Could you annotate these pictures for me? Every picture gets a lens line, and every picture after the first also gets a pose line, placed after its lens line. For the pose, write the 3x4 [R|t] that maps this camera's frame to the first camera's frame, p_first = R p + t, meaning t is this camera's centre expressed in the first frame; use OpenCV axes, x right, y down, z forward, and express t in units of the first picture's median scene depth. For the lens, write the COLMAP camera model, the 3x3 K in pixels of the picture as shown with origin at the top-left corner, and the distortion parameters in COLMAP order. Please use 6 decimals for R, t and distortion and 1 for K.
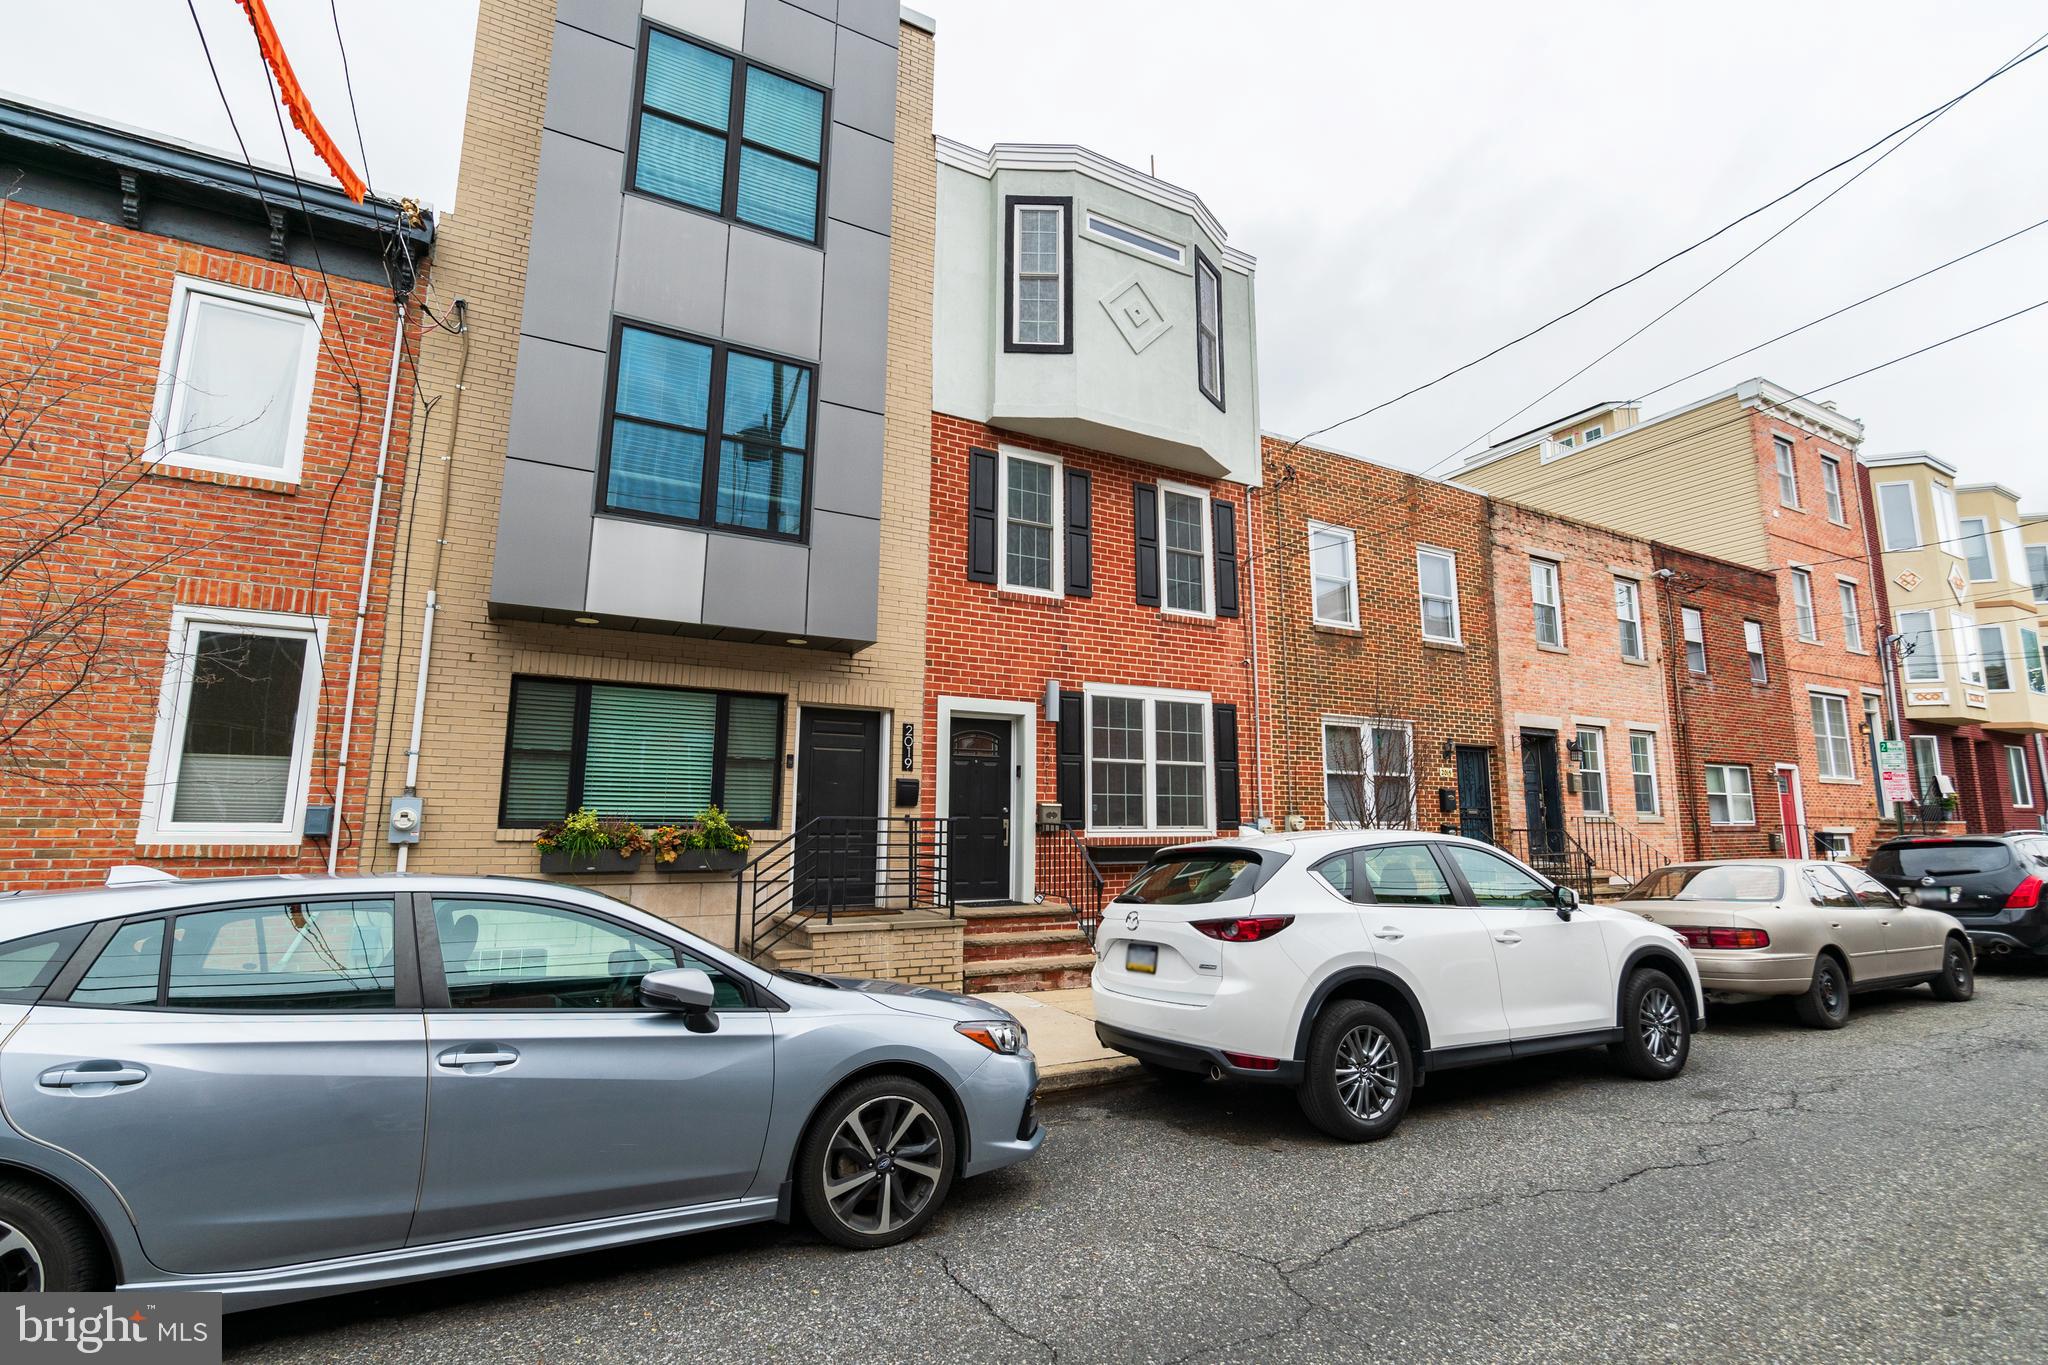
lens RADIAL K [[914.3, 0, 1031.0], [0, 914.3, 676.0], [0, 0, 1]] dist [-0.005130, -0.000079]
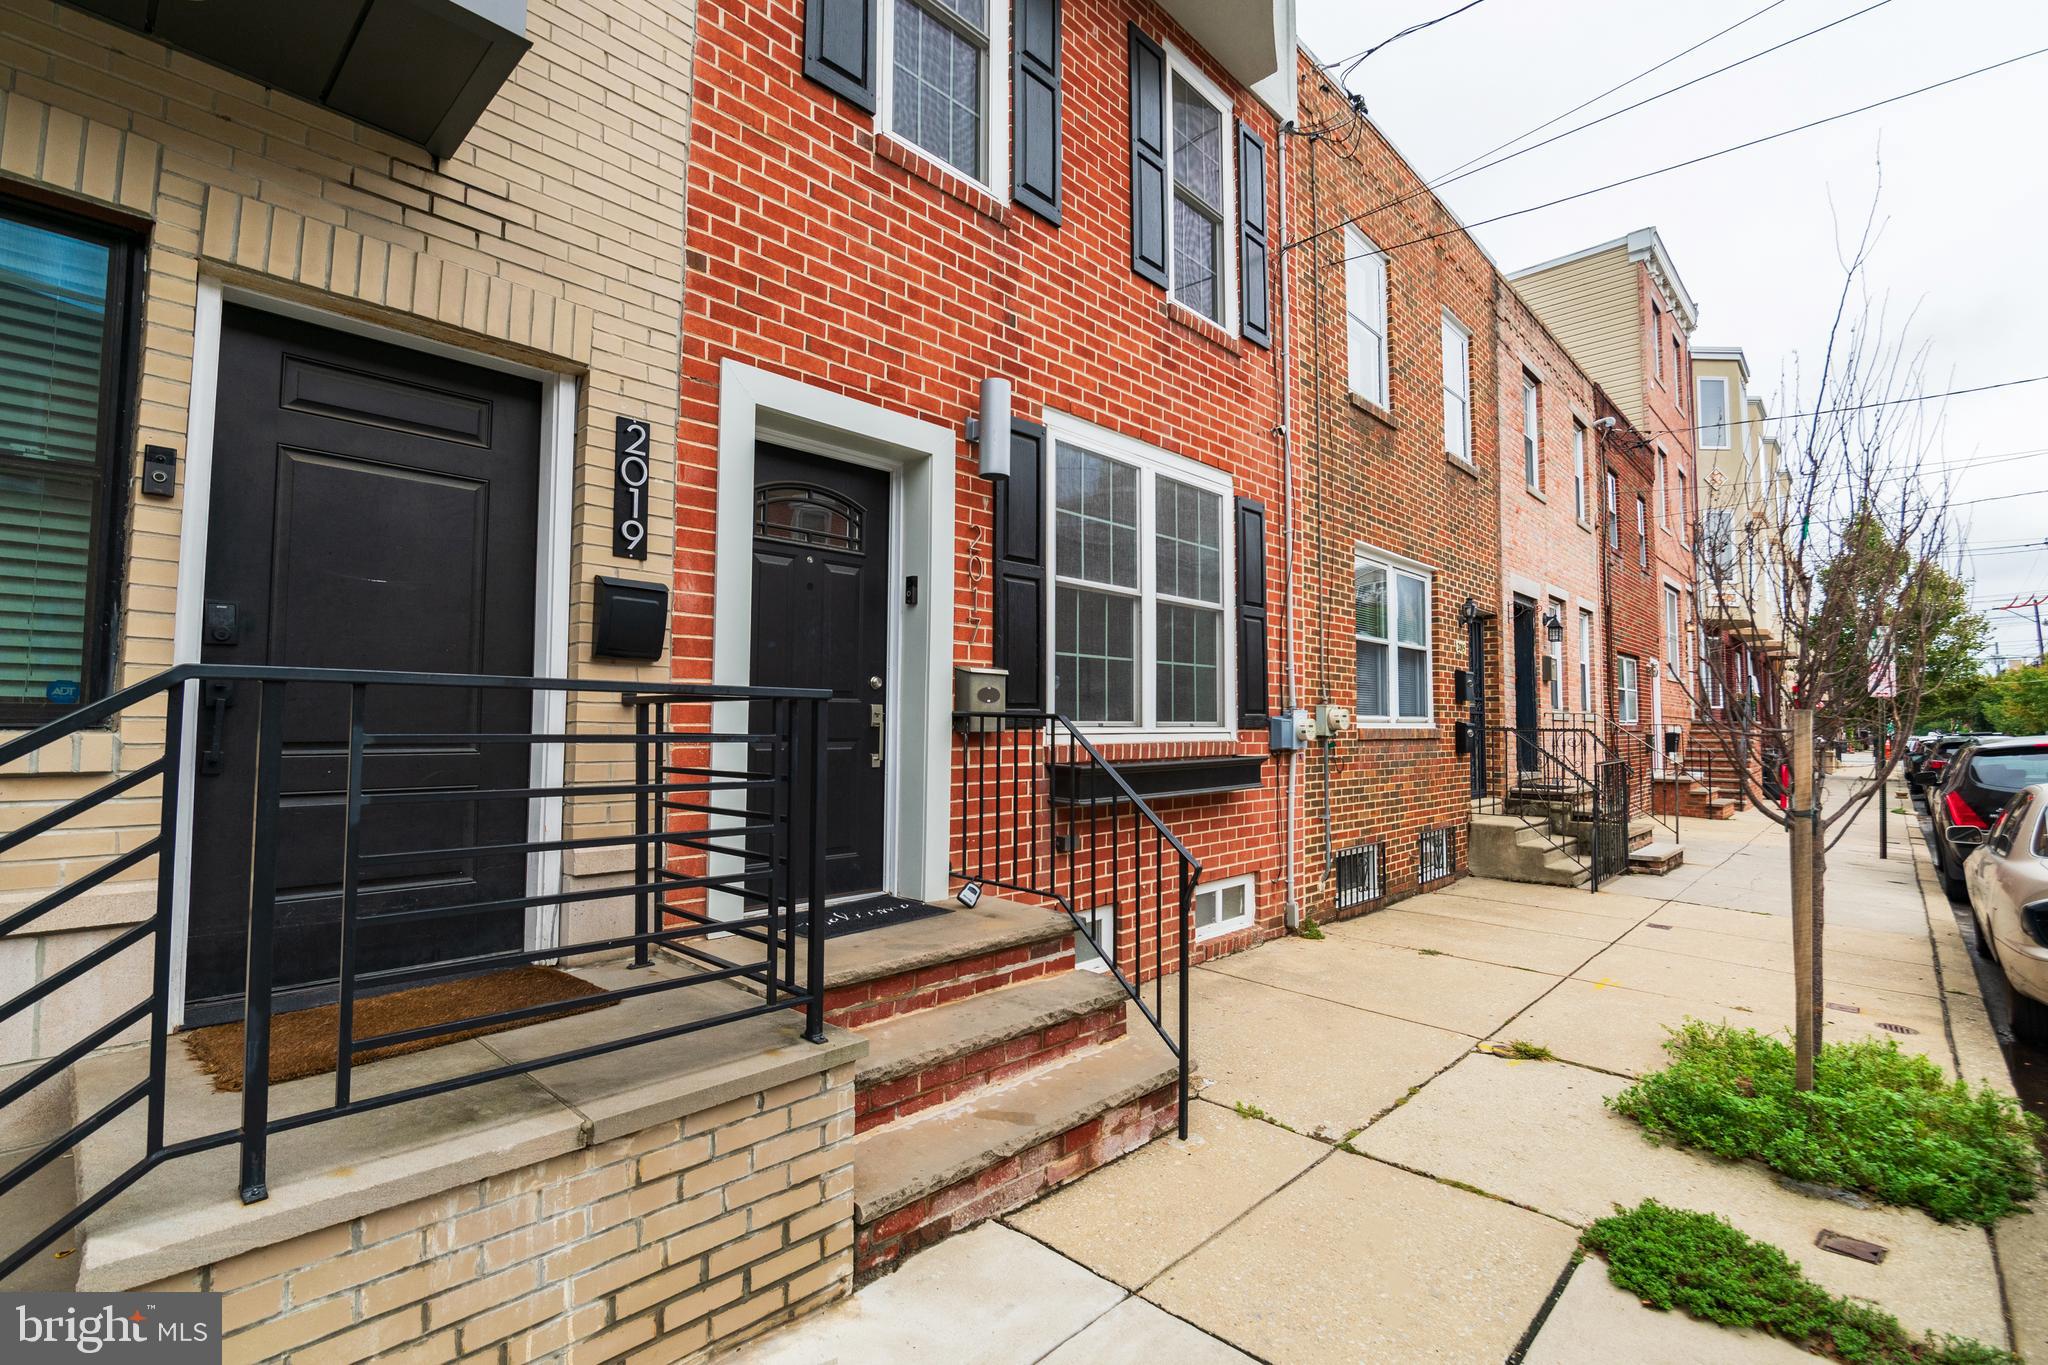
lens RADIAL K [[914.3, 0, 1031.0], [0, 914.3, 676.0], [0, 0, 1]] dist [-0.005130, -0.000079]
pose [[0.948178, 0.021370, 0.317021, -0.093159], [-0.057144, 0.992937, 0.103978, 0.096244], [-0.312559, -0.116705, 0.942702, 0.581950]]
